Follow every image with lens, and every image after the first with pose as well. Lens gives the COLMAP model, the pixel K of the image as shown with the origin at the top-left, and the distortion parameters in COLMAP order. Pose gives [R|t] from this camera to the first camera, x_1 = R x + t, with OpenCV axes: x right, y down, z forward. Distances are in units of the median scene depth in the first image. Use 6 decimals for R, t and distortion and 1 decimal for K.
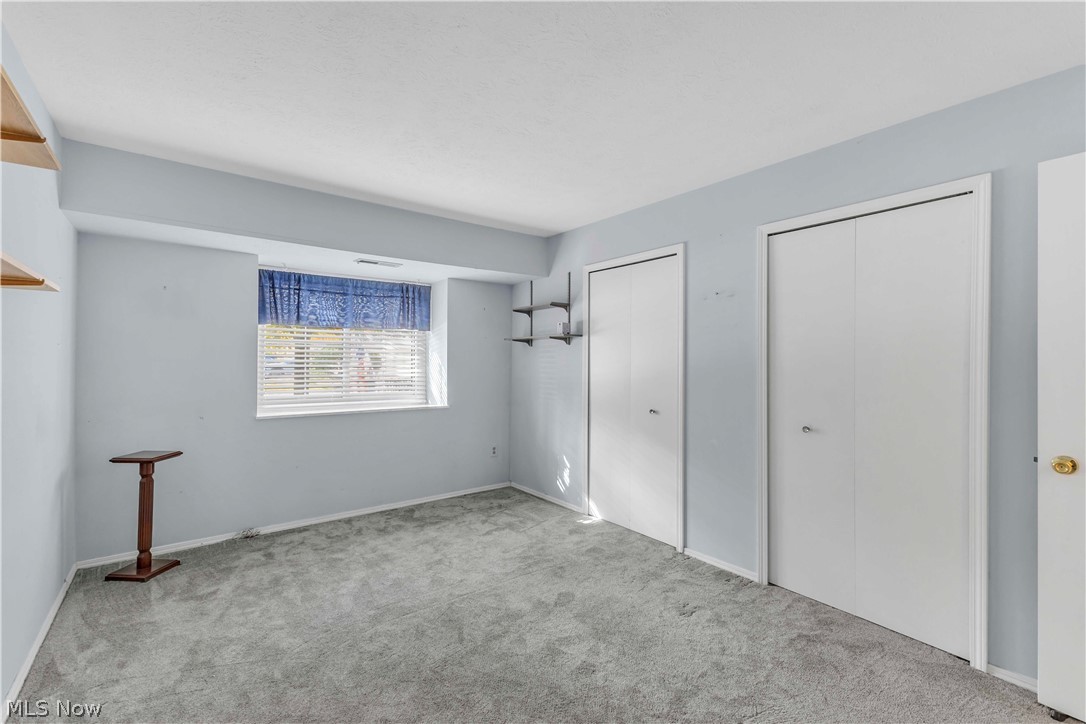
lens RADIAL K [[470.8, 0, 544.7], [0, 470.8, 359.9], [0, 0, 1]] dist [-0.000916, -0.000562]
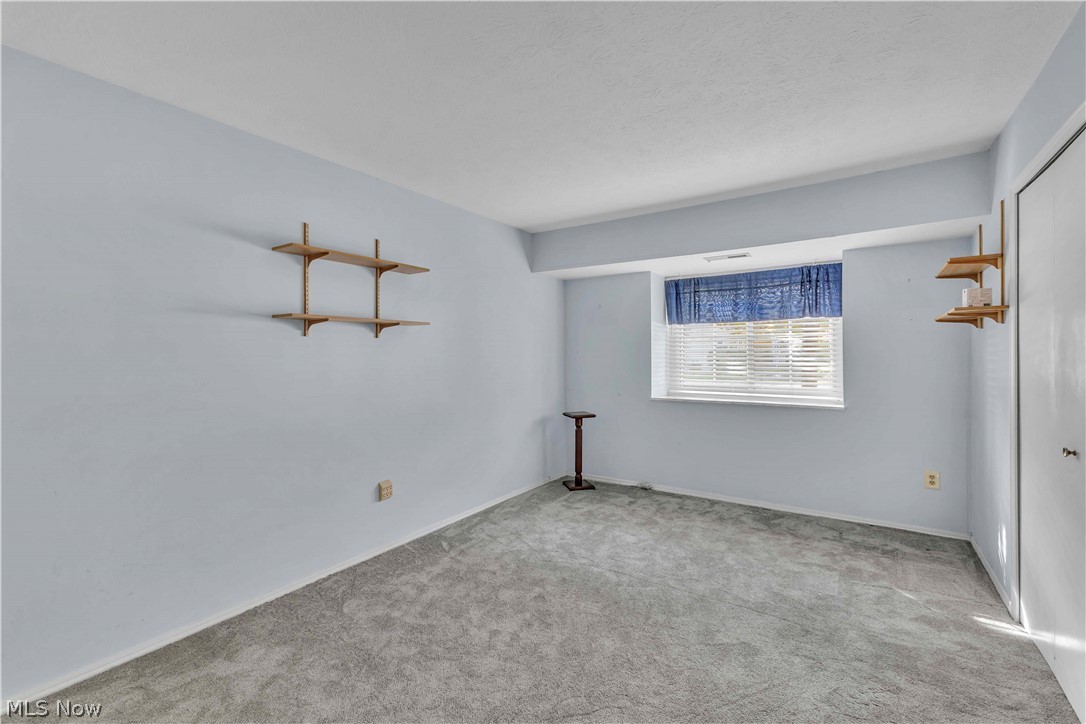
lens RADIAL K [[470.8, 0, 544.7], [0, 470.8, 359.9], [0, 0, 1]] dist [-0.000916, -0.000562]
pose [[0.309925, 0.005563, -0.950745, 0.489398], [0.008880, 0.999922, 0.008746, 0.003892], [0.950720, -0.011153, 0.309851, 0.309356]]
